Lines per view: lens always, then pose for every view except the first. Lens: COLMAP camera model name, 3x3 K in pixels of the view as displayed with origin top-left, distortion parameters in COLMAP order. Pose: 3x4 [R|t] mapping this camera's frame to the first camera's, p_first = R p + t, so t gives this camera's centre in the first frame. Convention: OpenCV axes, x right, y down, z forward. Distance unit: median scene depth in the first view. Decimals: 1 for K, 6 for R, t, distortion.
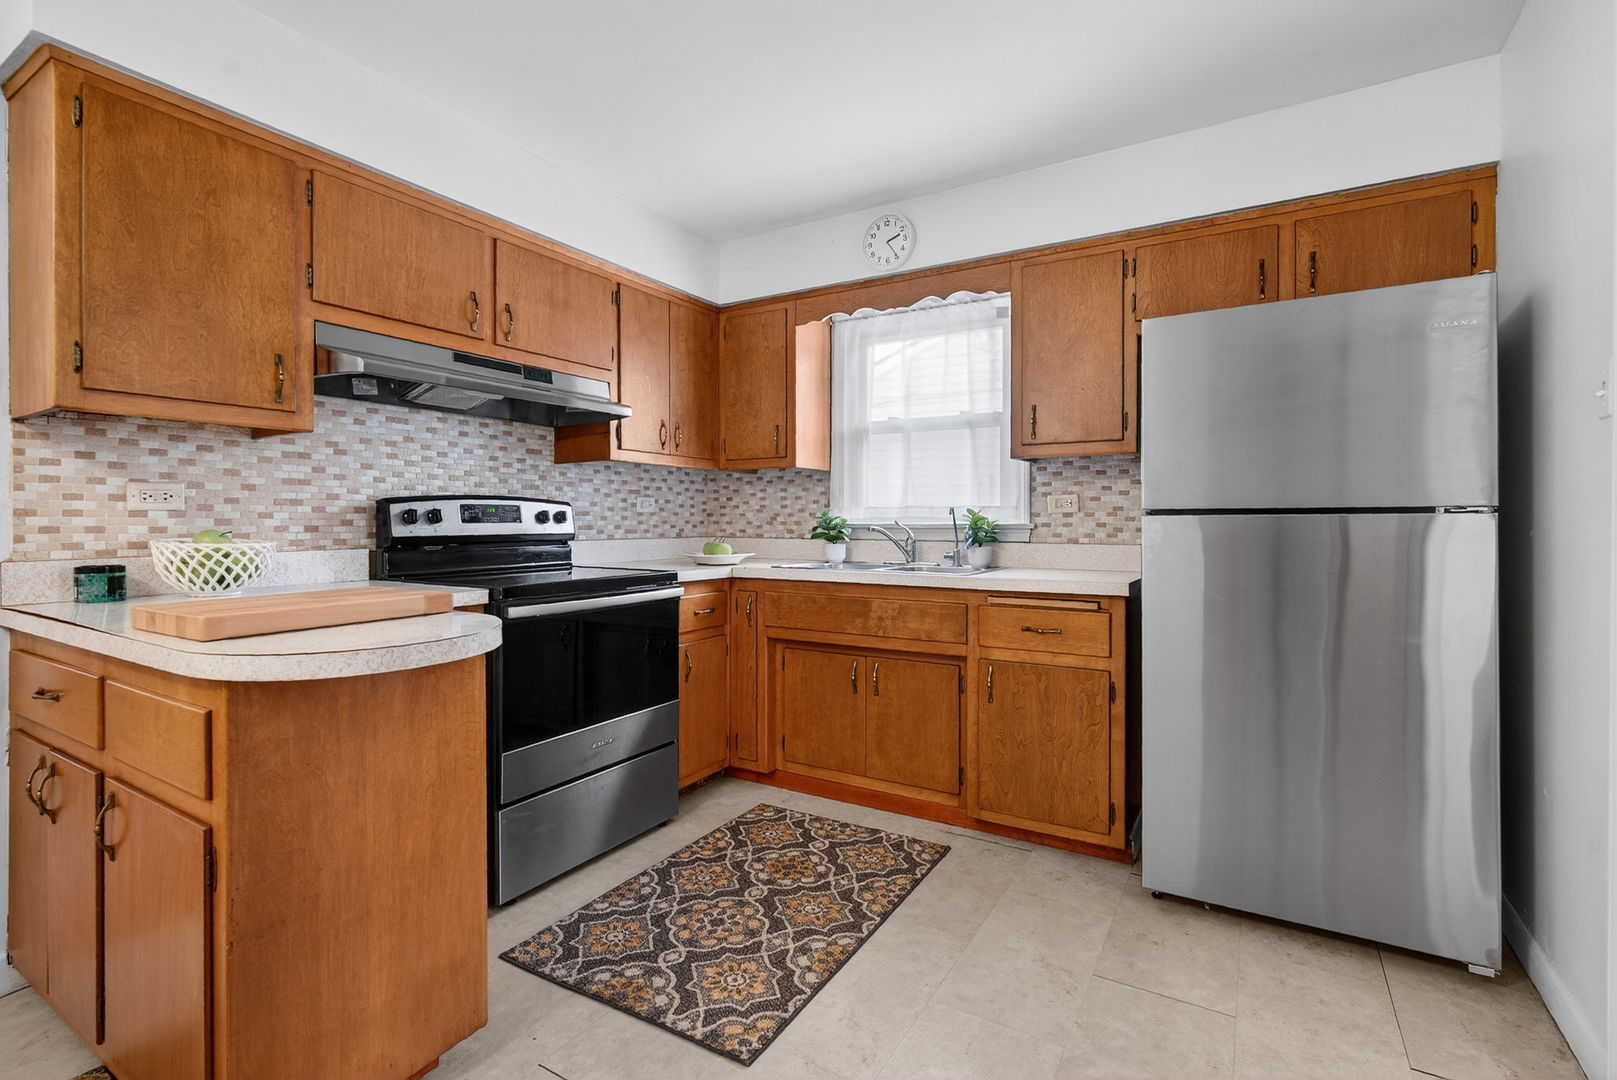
lens RADIAL K [[746.4, 0, 796.4], [0, 746.4, 523.1], [0, 0, 1]] dist [-0.000367, 0.000054]
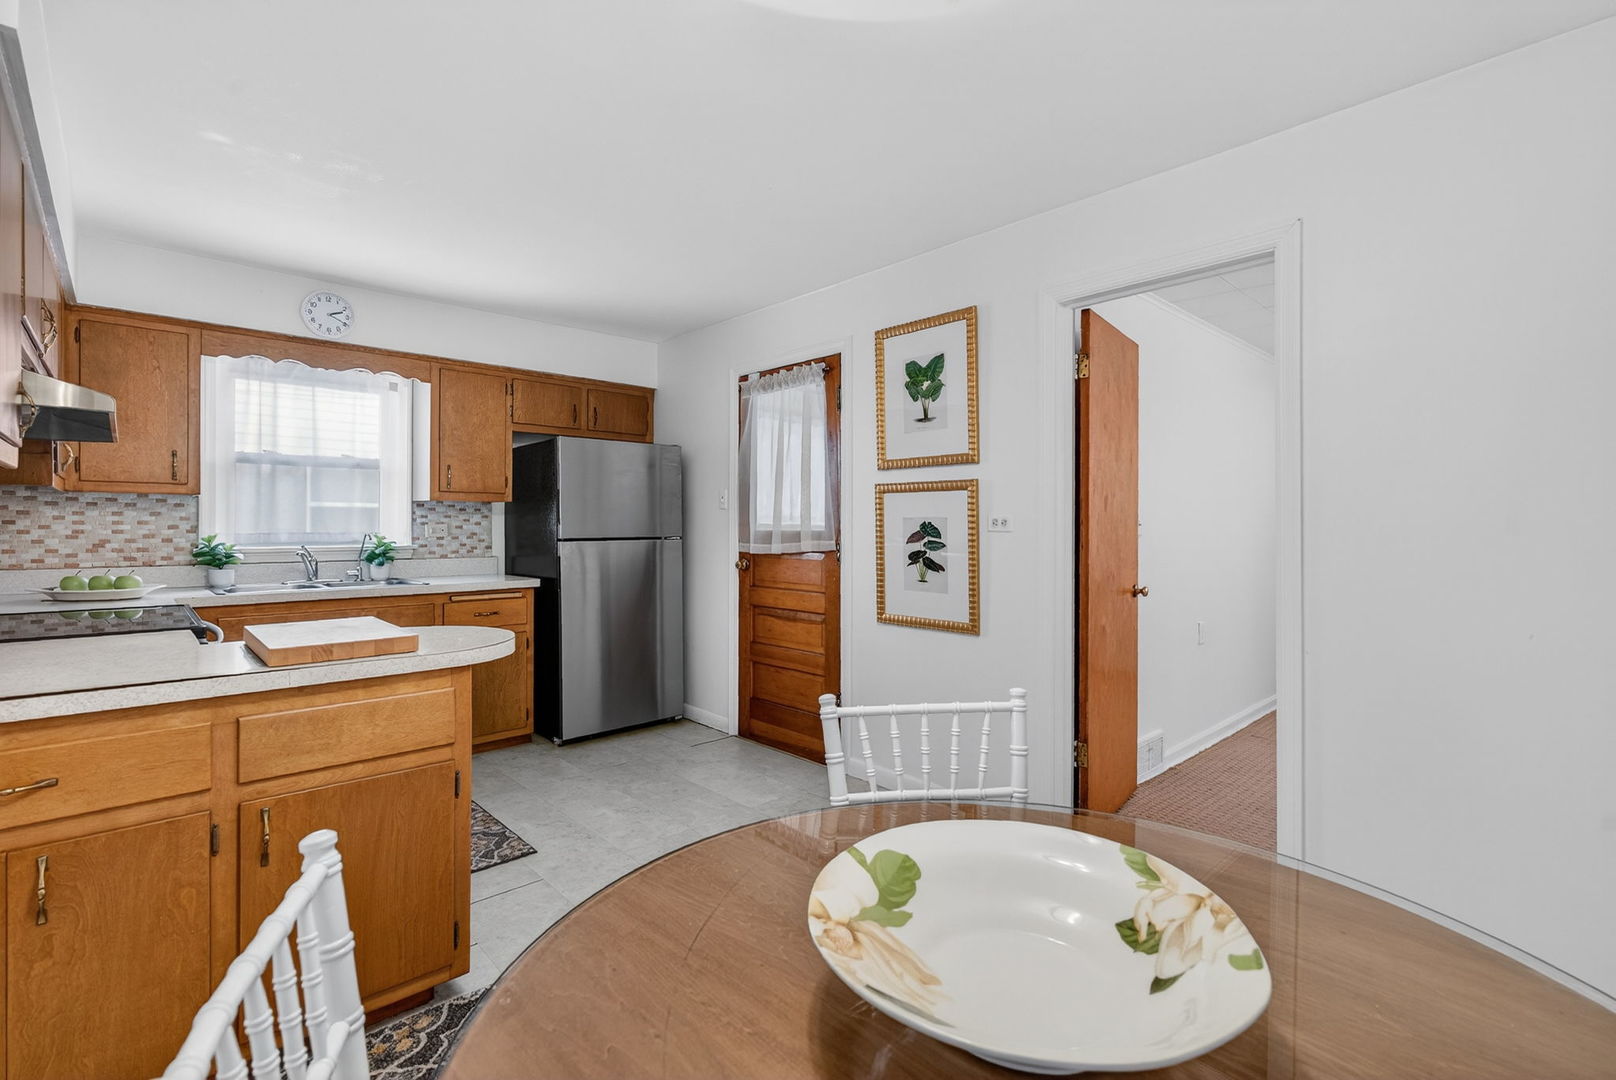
lens RADIAL K [[743.9, 0, 818.4], [0, 743.9, 525.2], [0, 0, 1]] dist [-0.003028, 0.000066]
pose [[0.256249, -0.004279, 0.966601, -0.965116], [-0.000043, 0.999990, 0.004438, -0.049360], [-0.966611, -0.001178, 0.256246, -0.080052]]
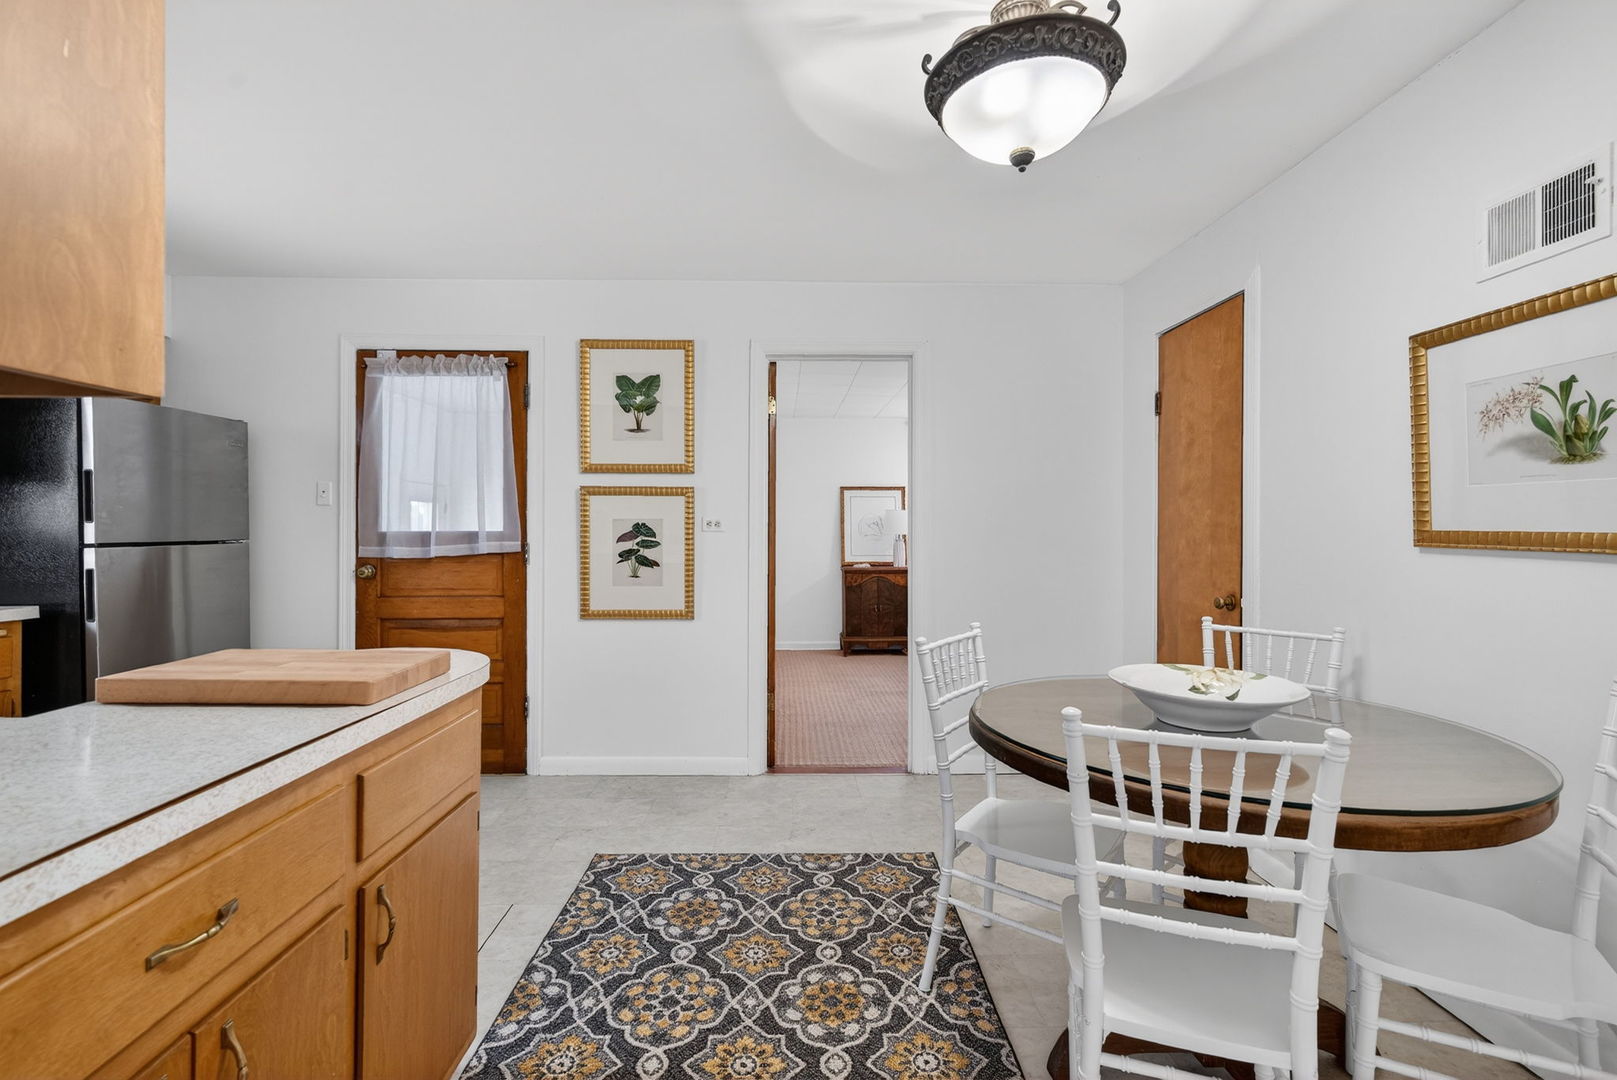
lens RADIAL K [[733.0, 0, 806.6], [0, 733.0, 533.0], [0, 0, 1]] dist [-0.000883, 0.000293]
pose [[-0.548238, -0.007304, 0.836290, -1.024963], [-0.003936, 0.999973, 0.006153, -0.040299], [-0.836313, 0.000082, -0.548252, 0.555991]]
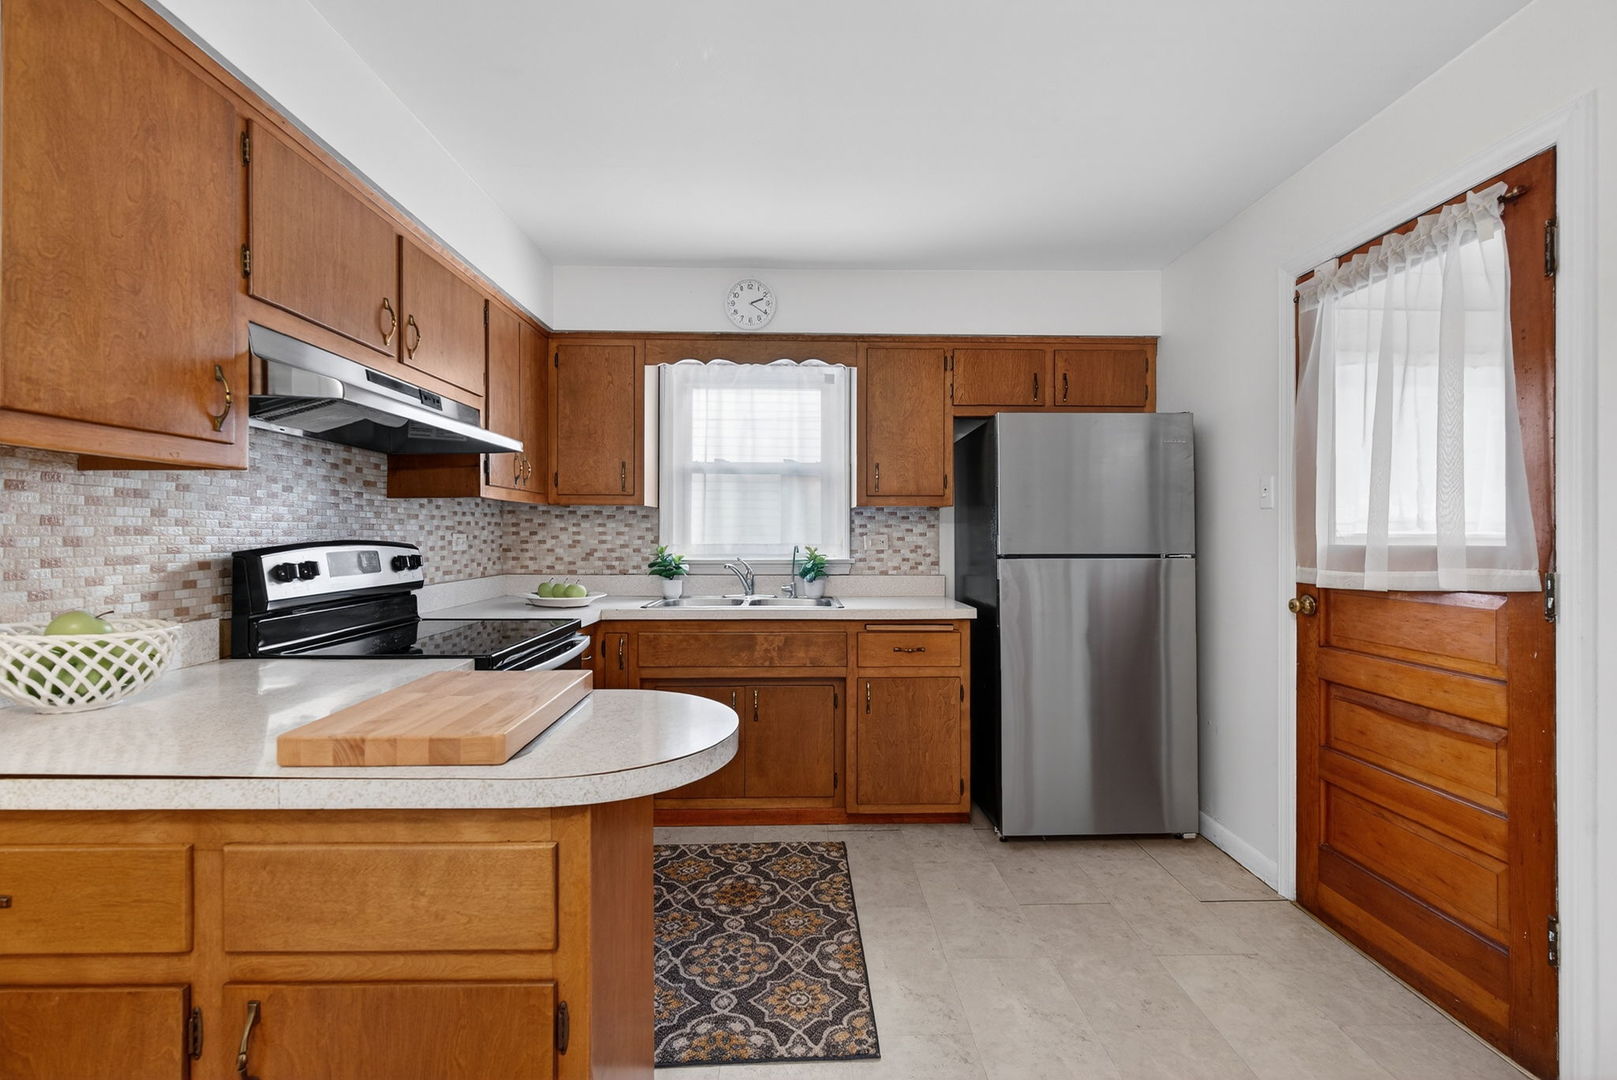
lens RADIAL K [[733.0, 0, 806.6], [0, 733.0, 533.0], [0, 0, 1]] dist [-0.000883, 0.000293]
pose [[0.840452, 0.000197, 0.541887, -0.450449], [0.001438, 0.999996, -0.002594, -0.044661], [-0.541885, 0.002959, 0.840448, 0.065299]]
